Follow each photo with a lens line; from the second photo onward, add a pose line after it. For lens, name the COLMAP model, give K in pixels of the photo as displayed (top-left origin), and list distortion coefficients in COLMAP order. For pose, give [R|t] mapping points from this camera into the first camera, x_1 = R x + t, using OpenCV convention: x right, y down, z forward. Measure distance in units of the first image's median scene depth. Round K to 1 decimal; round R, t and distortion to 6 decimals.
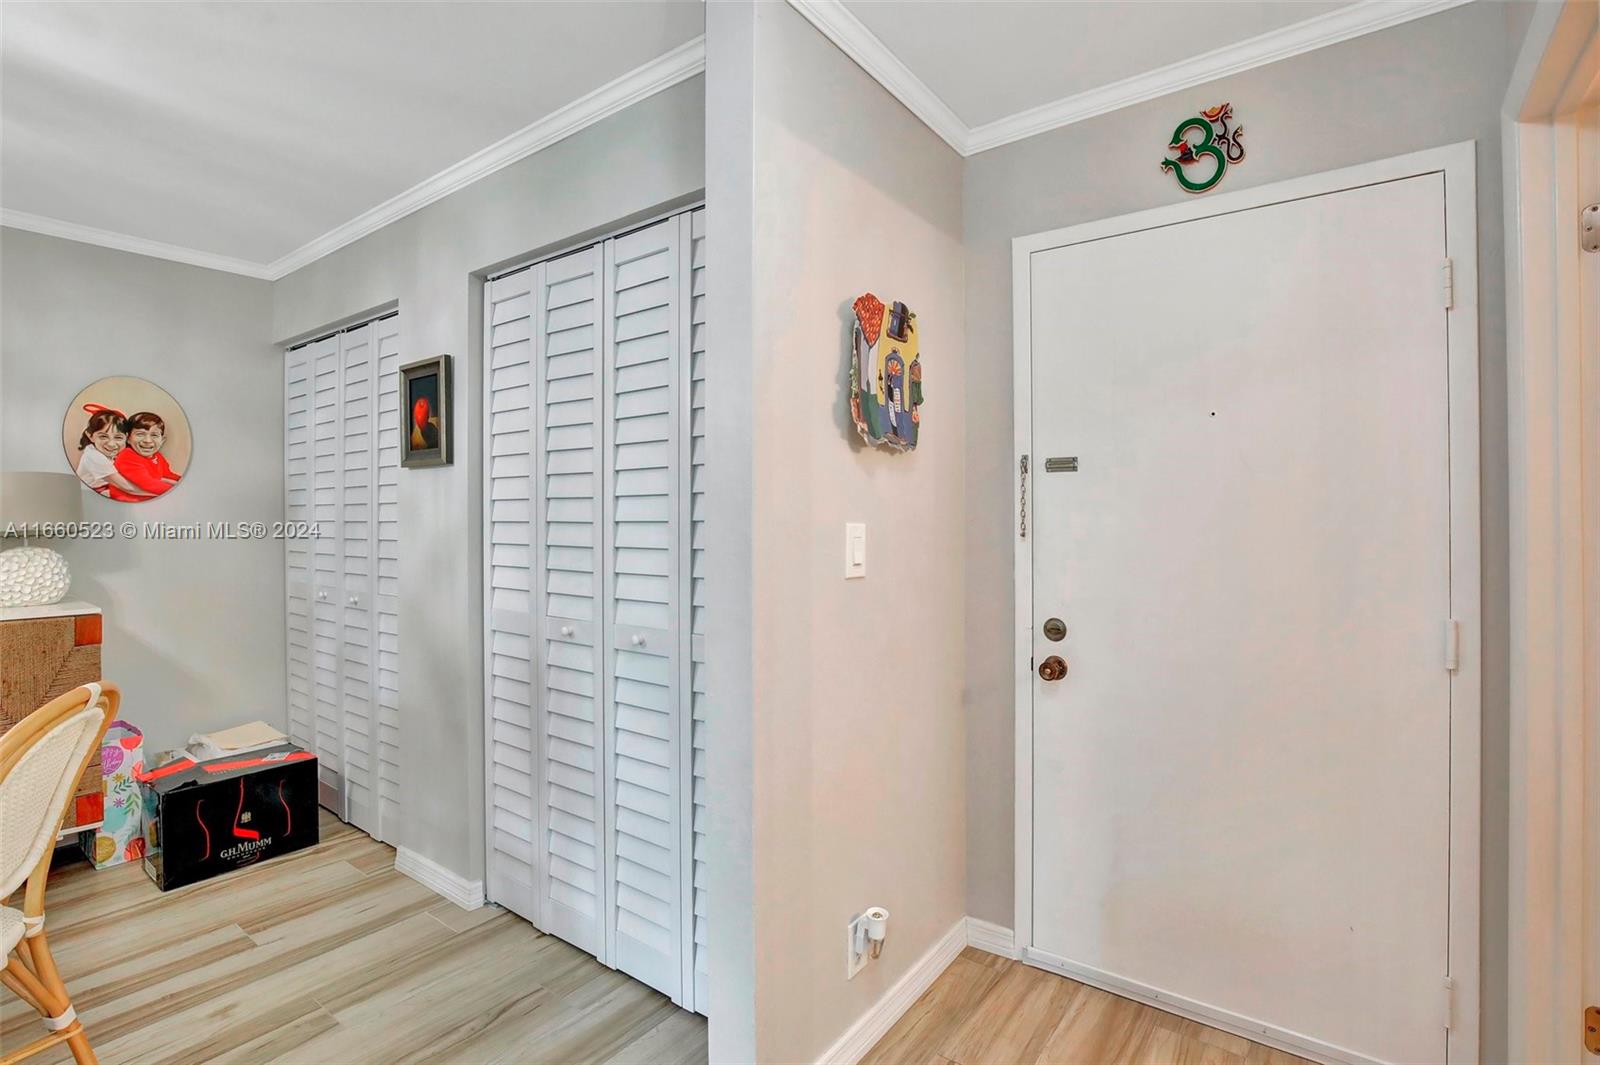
lens RADIAL K [[756.6, 0, 805.9], [0, 756.6, 508.1], [0, 0, 1]] dist [-0.031414, 0.000478]
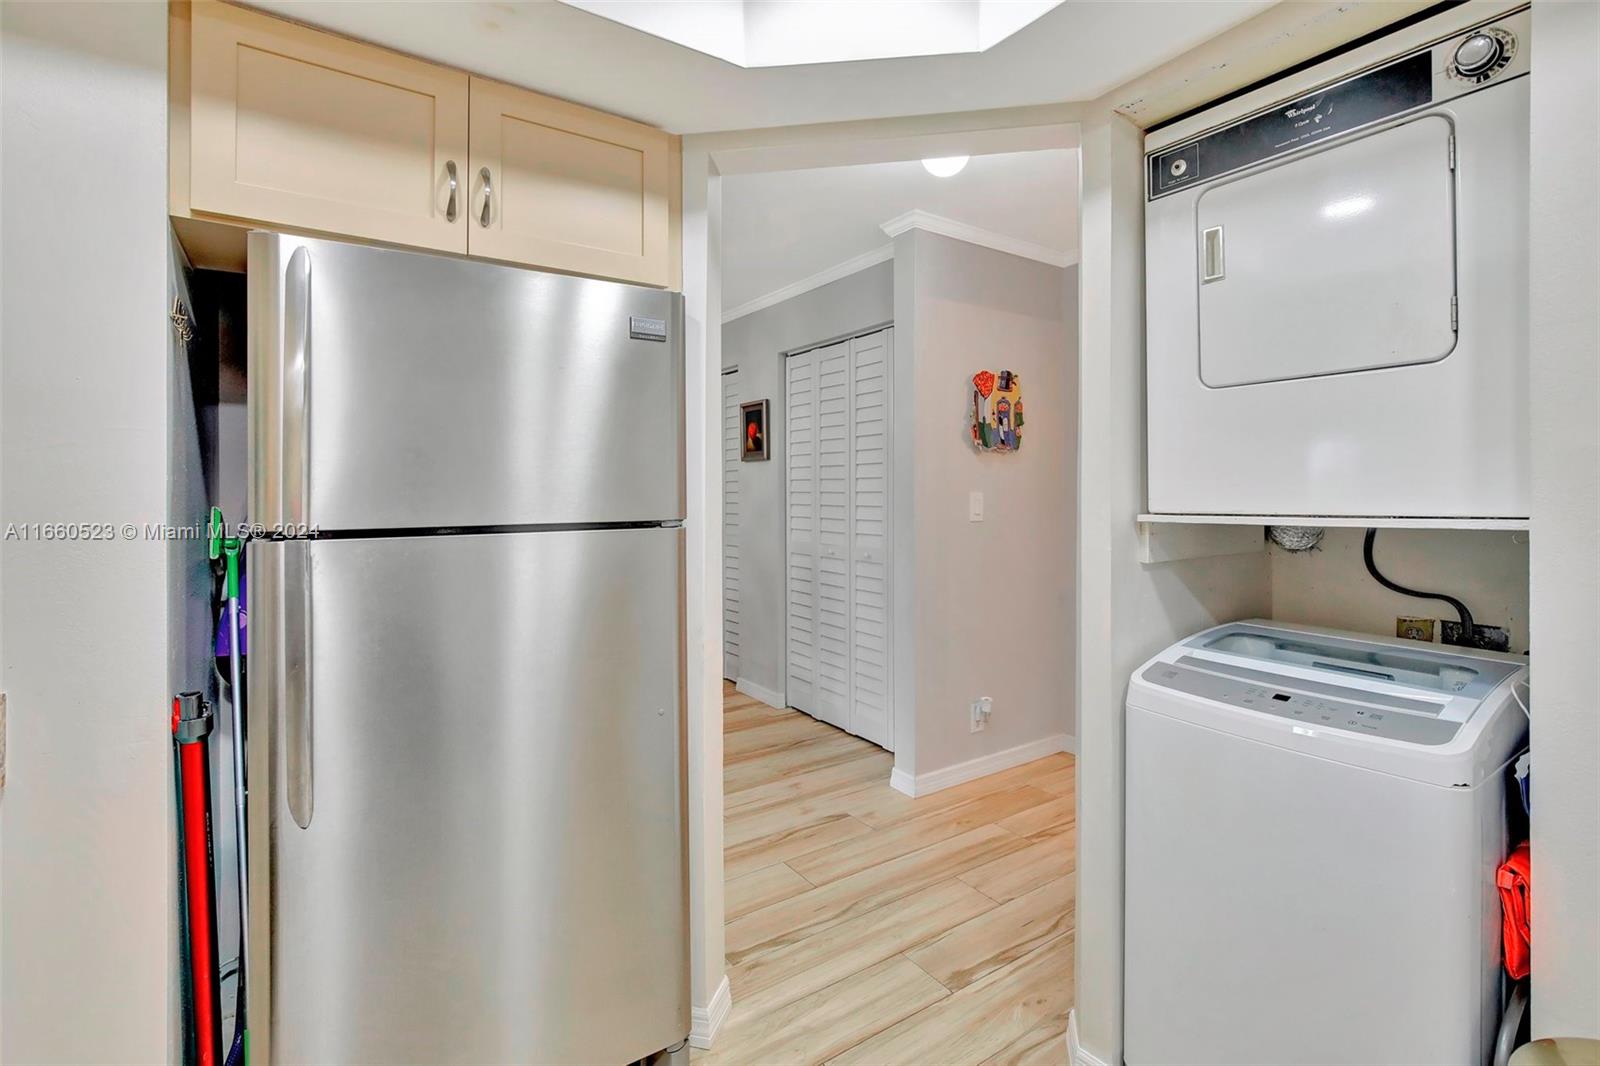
lens RADIAL K [[732.7, 0, 803.2], [0, 732.7, 488.6], [0, 0, 1]] dist [-0.000735, 0.000095]
pose [[0.940212, 0.001239, -0.340587, 0.240158], [0.001750, 0.999963, 0.008470, -0.005311], [0.340585, -0.008560, 0.940175, -0.739902]]
